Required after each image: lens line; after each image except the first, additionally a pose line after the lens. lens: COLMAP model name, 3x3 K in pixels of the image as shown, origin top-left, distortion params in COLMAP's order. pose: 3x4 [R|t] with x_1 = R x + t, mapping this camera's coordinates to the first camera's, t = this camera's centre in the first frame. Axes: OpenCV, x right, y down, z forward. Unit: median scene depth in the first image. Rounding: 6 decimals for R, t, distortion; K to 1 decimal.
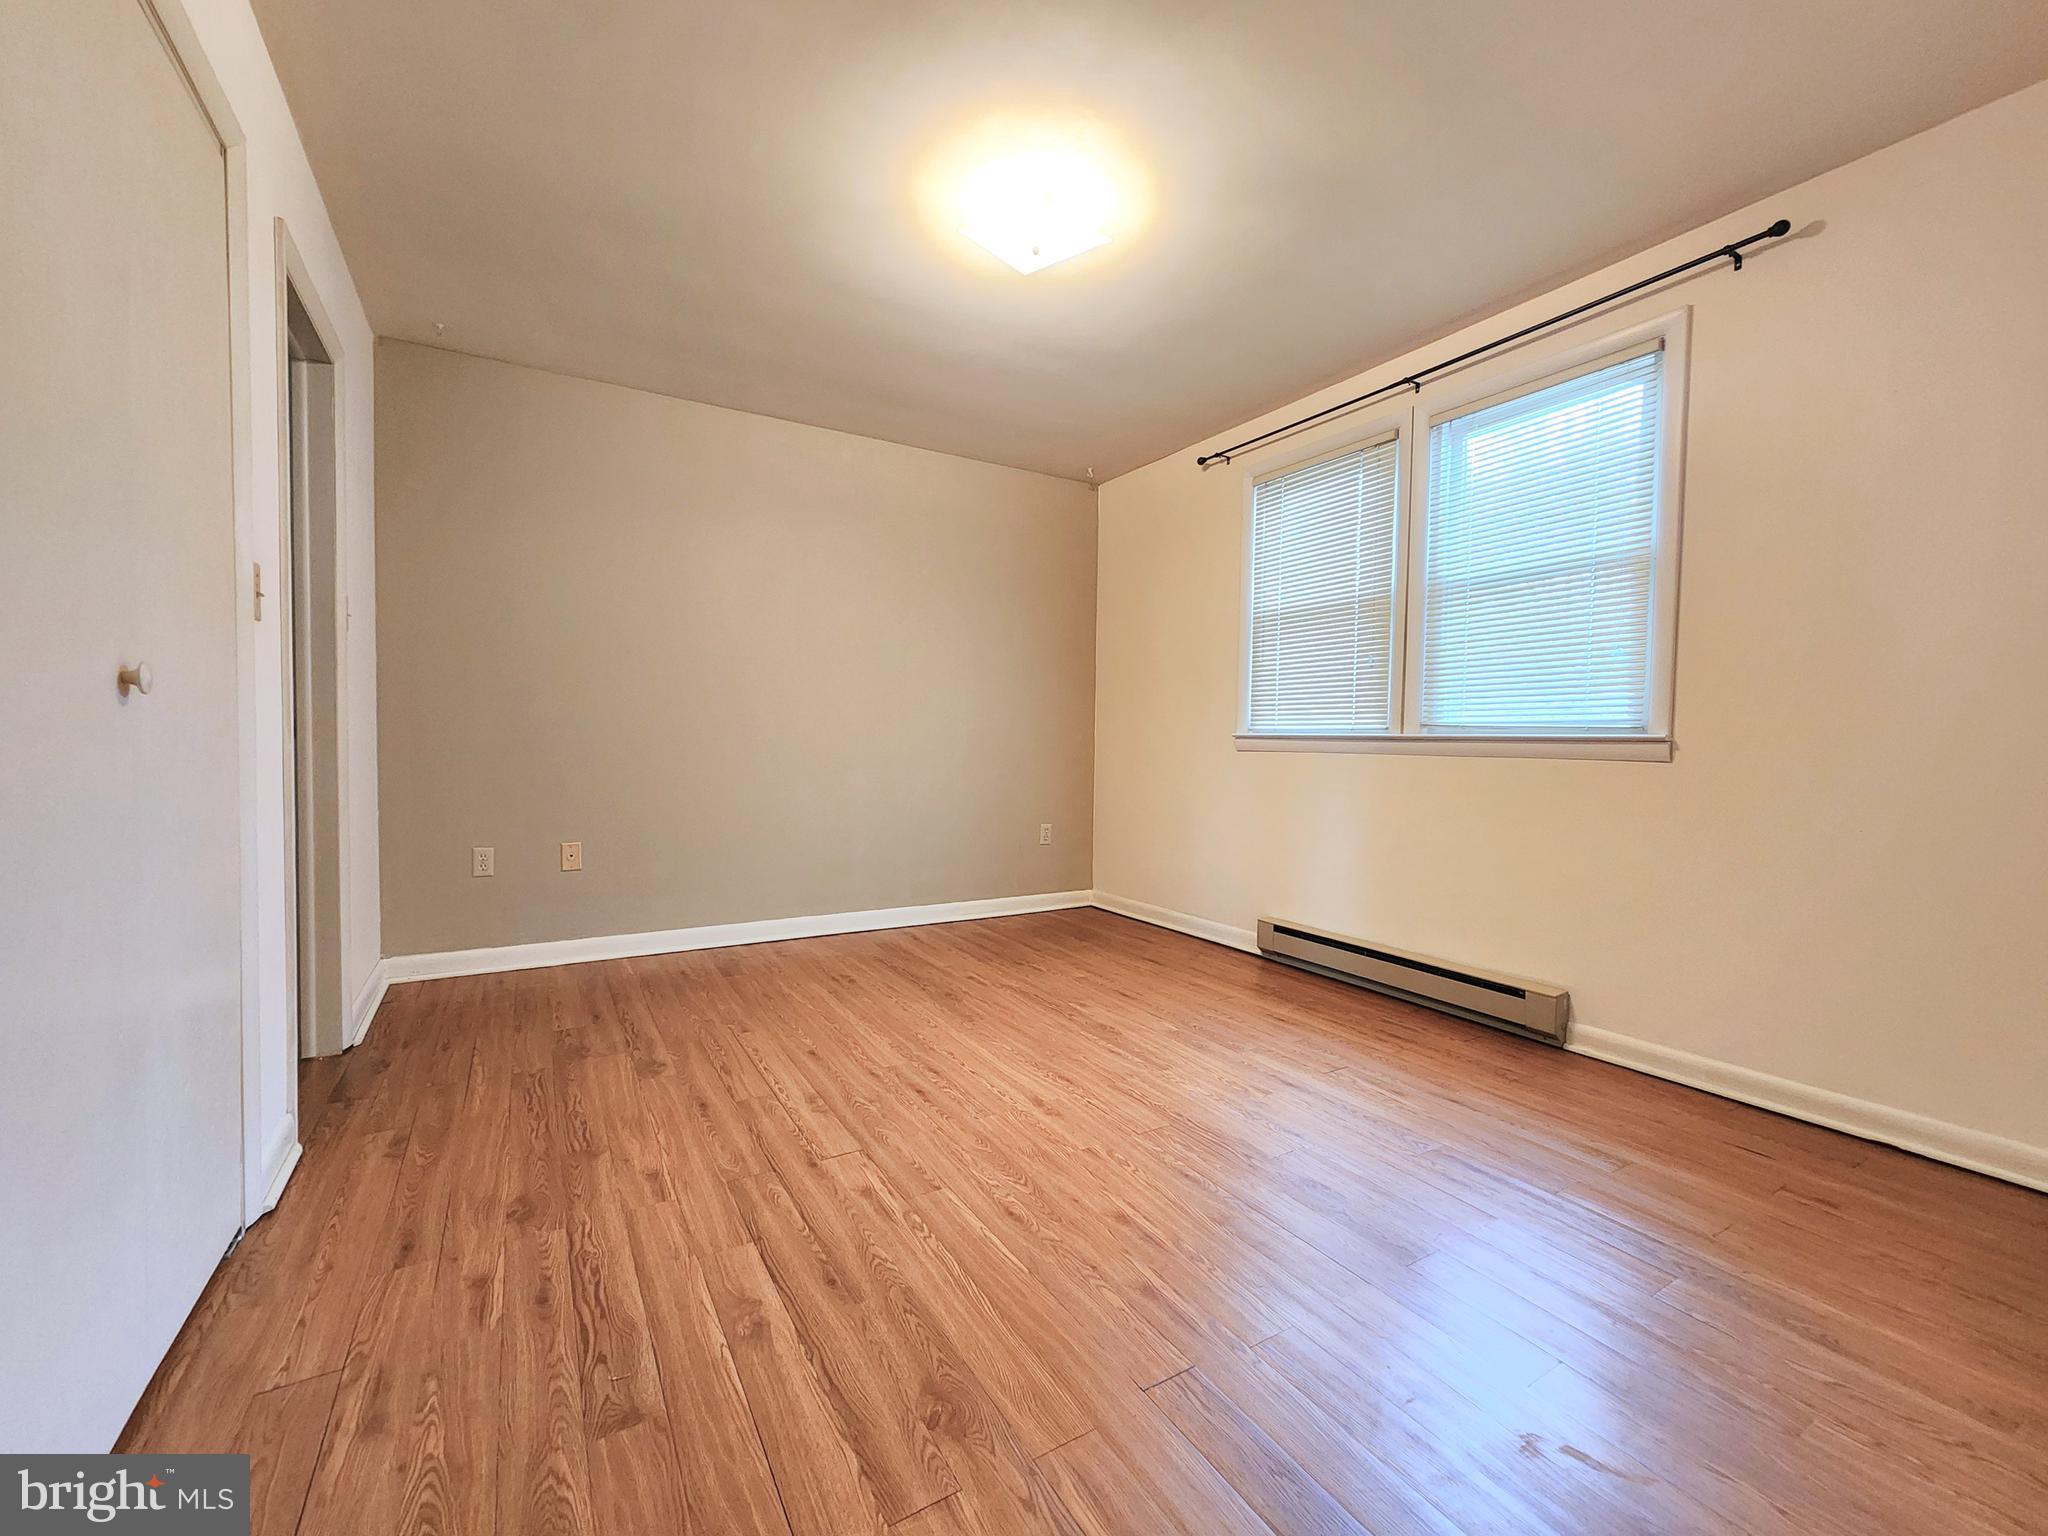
lens RADIAL K [[836.8, 0, 1024.2], [0, 836.8, 769.5], [0, 0, 1]] dist [0.001807, 0.000052]
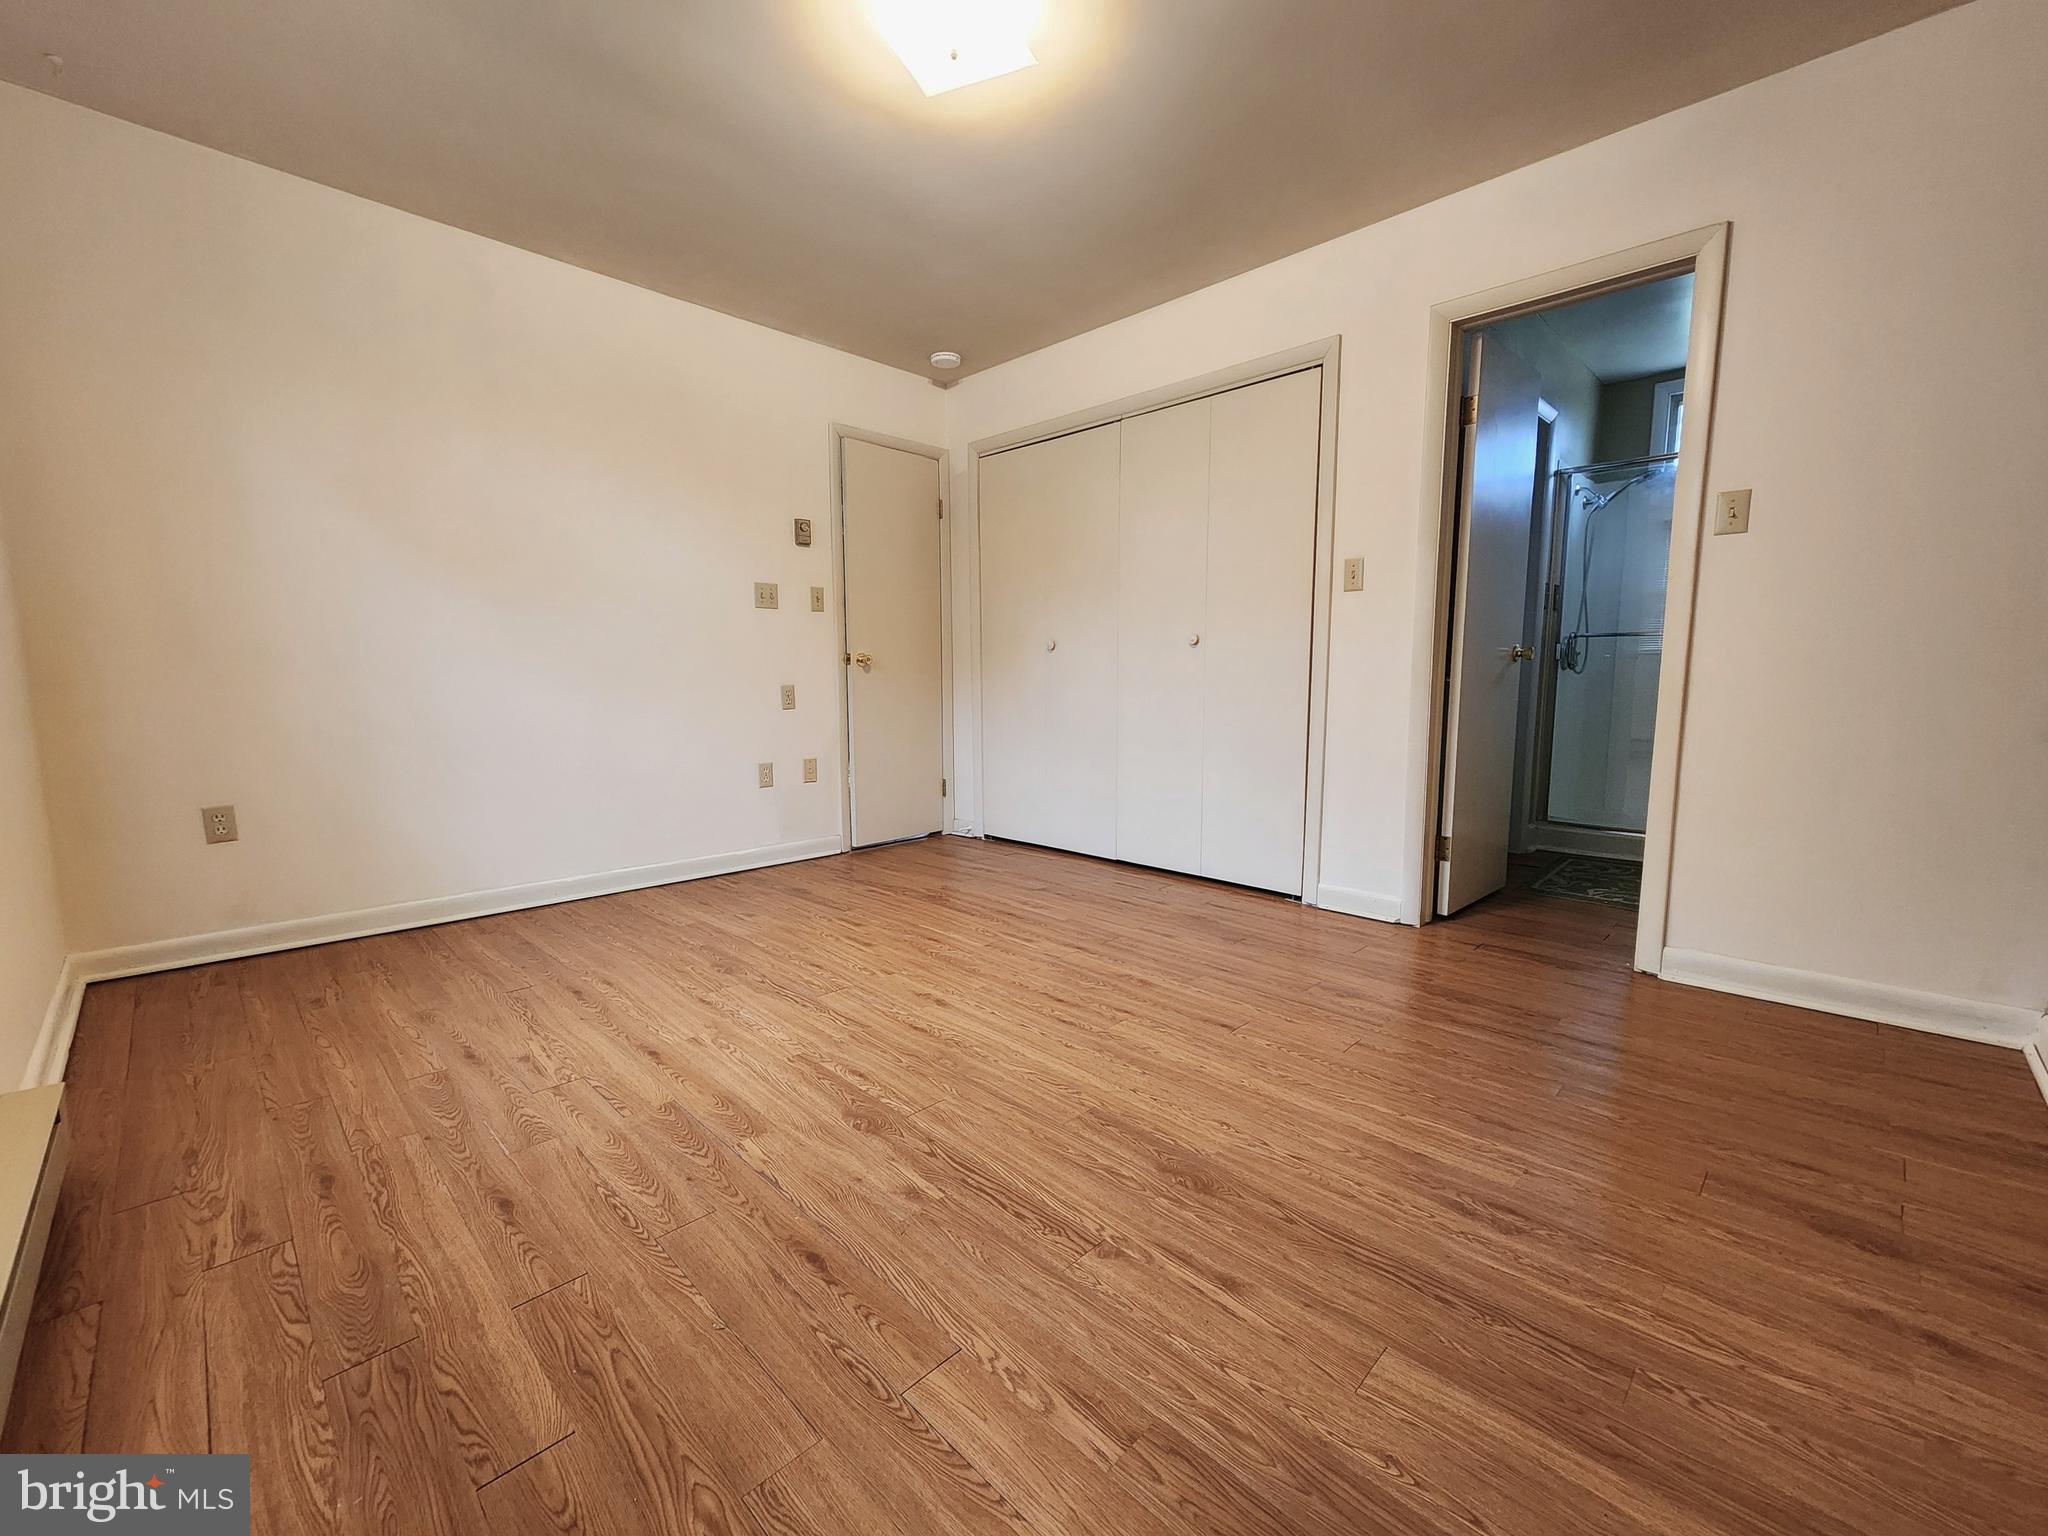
lens RADIAL K [[836.8, 0, 1023.5], [0, 836.8, 768.7], [0, 0, 1]] dist [0.001807, 0.000052]
pose [[-0.968312, 0.018332, -0.249070, 0.148851], [-0.019300, 0.988827, 0.147816, -0.037241], [0.248997, 0.147939, -0.957139, 1.732593]]
